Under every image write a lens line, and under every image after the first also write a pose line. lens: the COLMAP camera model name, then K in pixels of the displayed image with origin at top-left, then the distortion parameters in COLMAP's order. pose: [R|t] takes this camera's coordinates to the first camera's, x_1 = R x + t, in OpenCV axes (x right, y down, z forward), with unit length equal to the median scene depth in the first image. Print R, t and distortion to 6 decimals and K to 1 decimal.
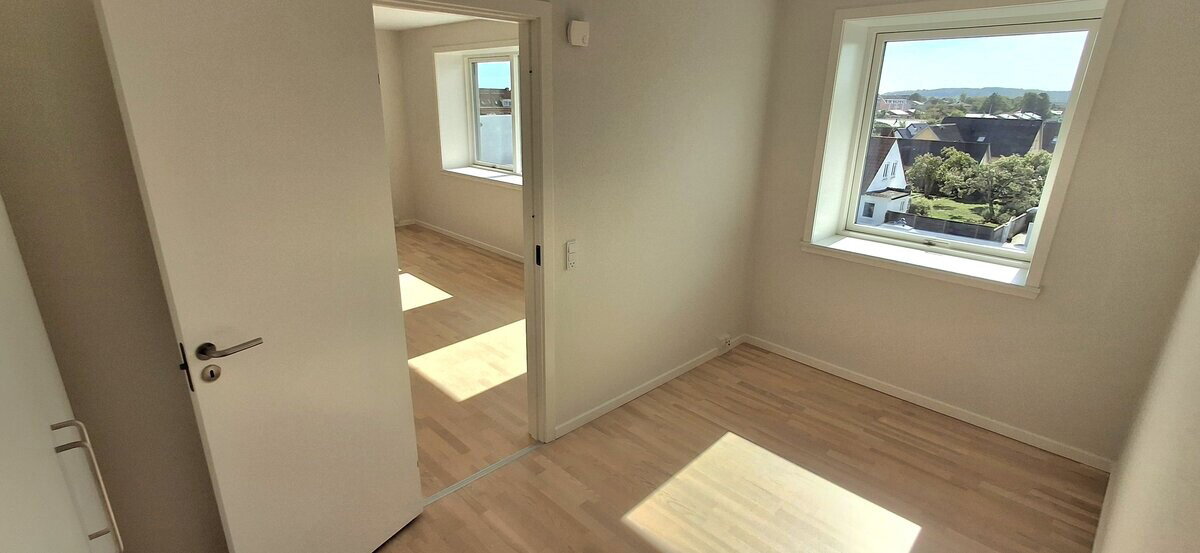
lens RADIAL K [[552.9, 0, 593.0], [0, 552.9, 282.1], [0, 0, 1]] dist [0.002516, 0.000289]
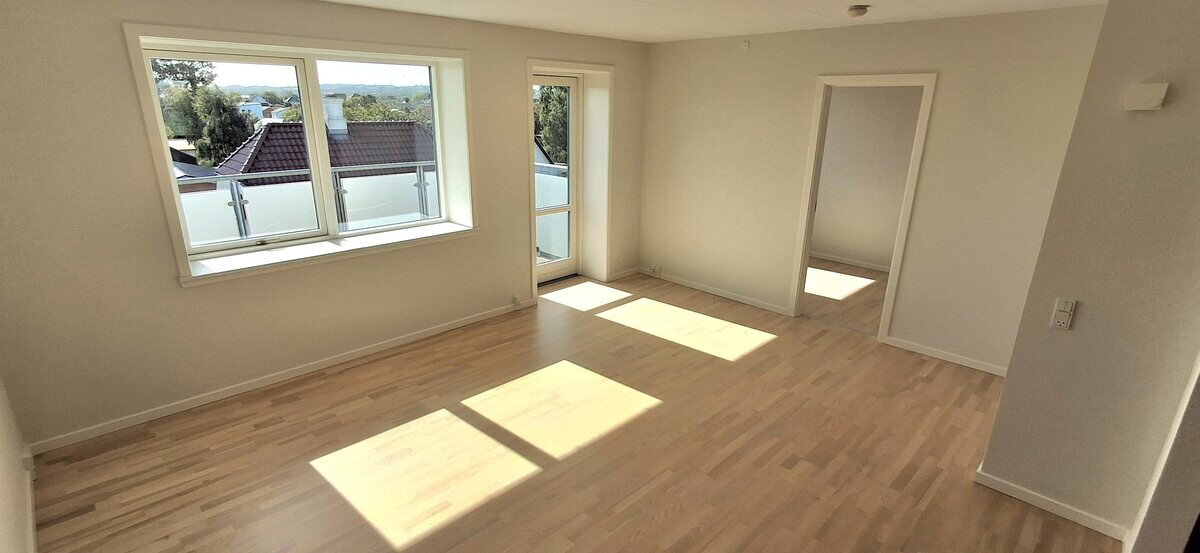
lens RADIAL K [[552.9, 0, 593.0], [0, 552.9, 282.1], [0, 0, 1]] dist [0.002516, 0.000289]
pose [[-0.017617, -0.323821, 0.945954, -0.112435], [0.308852, 0.898069, 0.313181, -0.036829], [-0.950947, 0.297677, 0.084191, 0.094370]]
